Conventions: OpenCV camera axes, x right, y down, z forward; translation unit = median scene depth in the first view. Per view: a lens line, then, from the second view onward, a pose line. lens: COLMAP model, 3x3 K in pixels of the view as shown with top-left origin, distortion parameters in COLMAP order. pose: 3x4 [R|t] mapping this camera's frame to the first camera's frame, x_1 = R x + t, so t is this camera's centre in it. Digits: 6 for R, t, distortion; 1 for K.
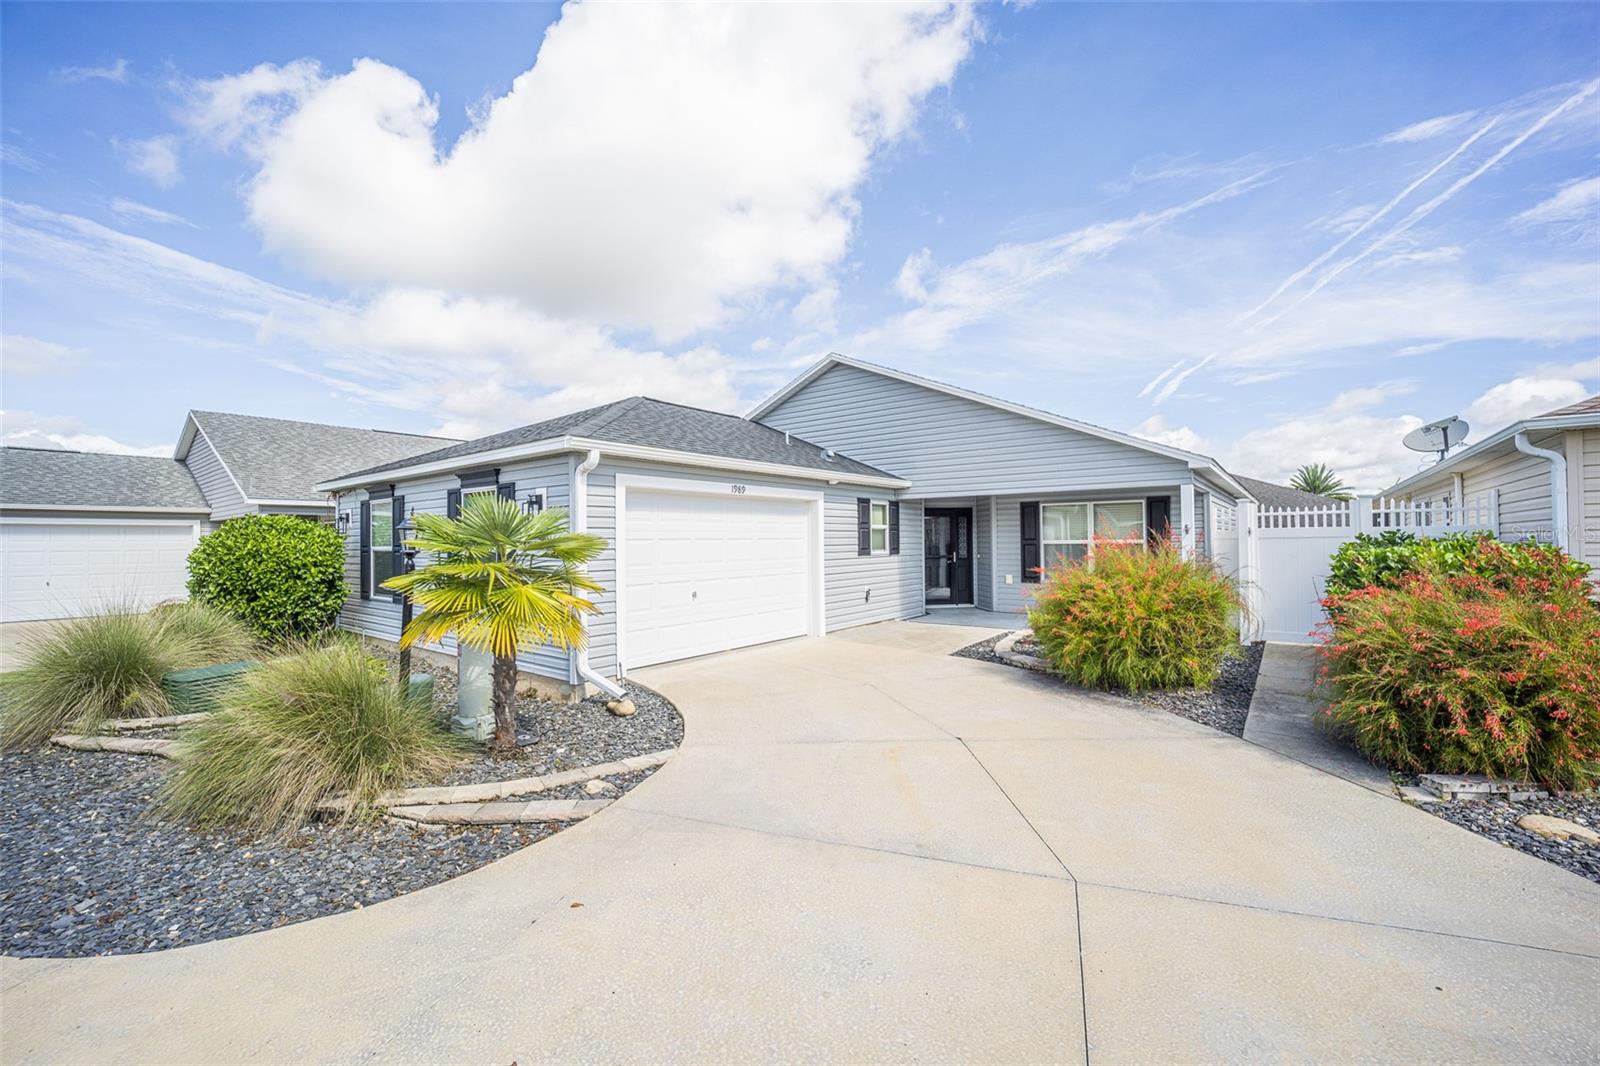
lens RADIAL K [[646.3, 0, 800.0], [0, 646.3, 533.0], [0, 0, 1]] dist [-0.020050, -0.000285]
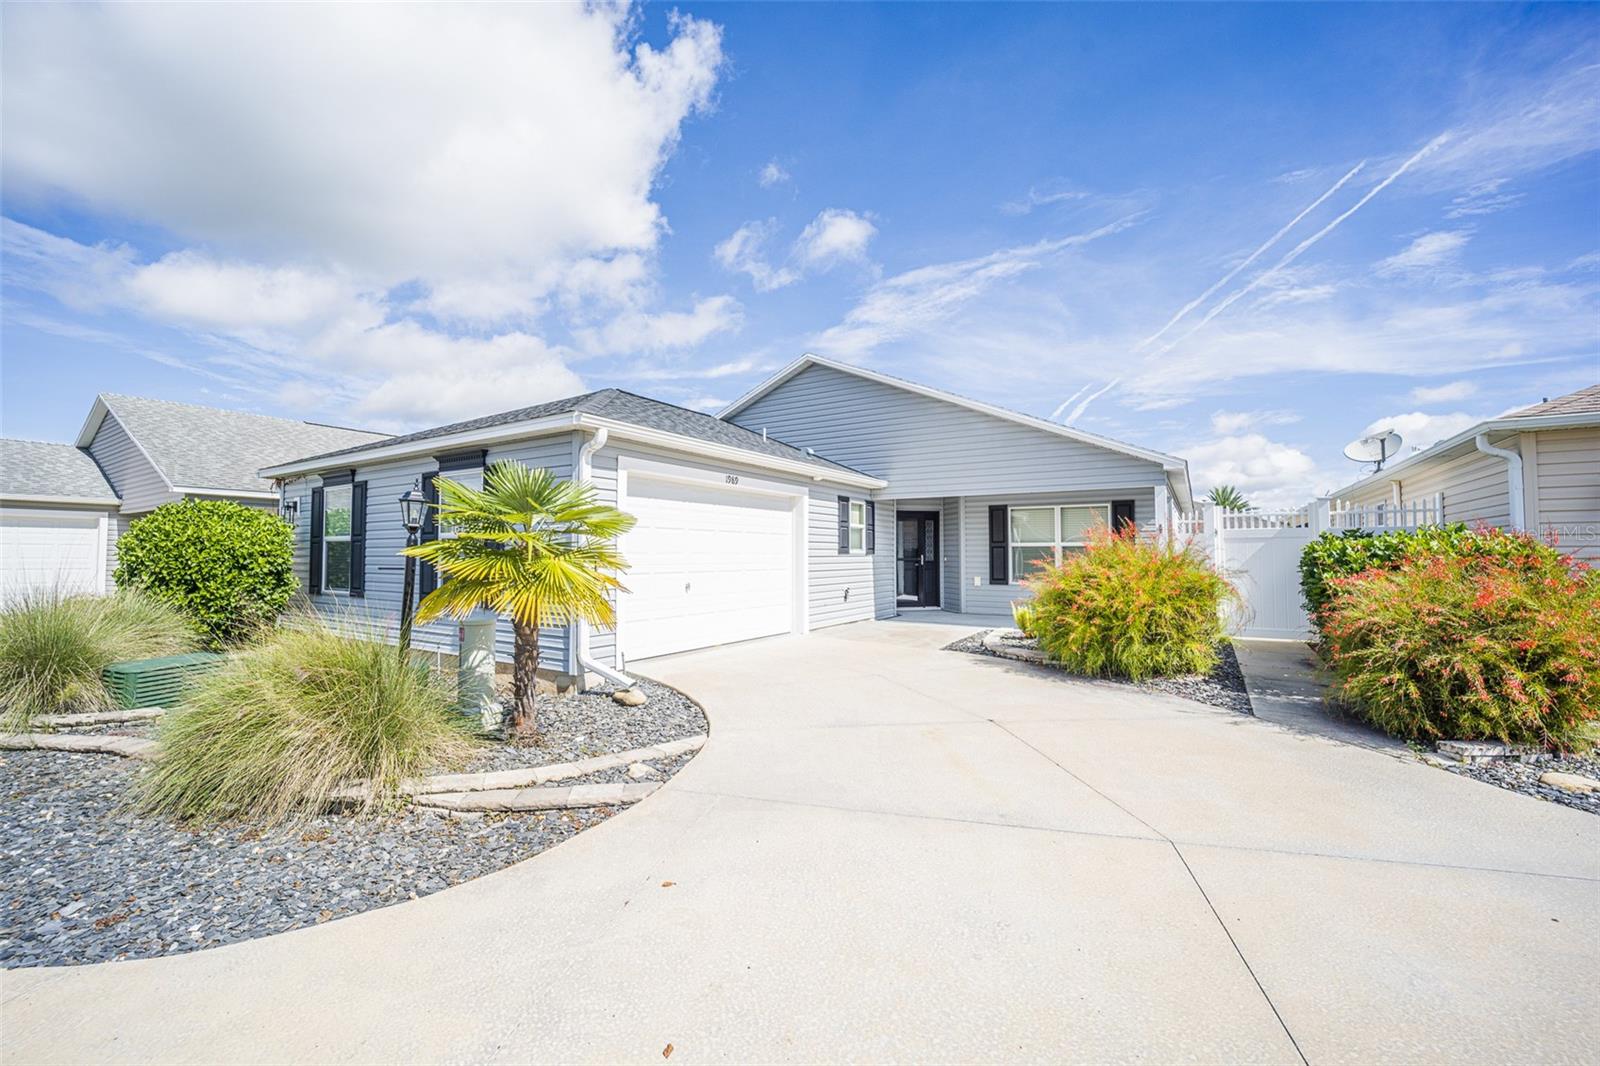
lens RADIAL K [[645.9, 0, 791.5], [0, 645.9, 532.3], [0, 0, 1]] dist [-0.021261, 0.000383]
pose [[0.995766, 0.014119, 0.090830, -0.128329], [-0.012030, 0.999651, -0.023508, 0.046042], [-0.091131, 0.022316, 0.995589, 0.026359]]
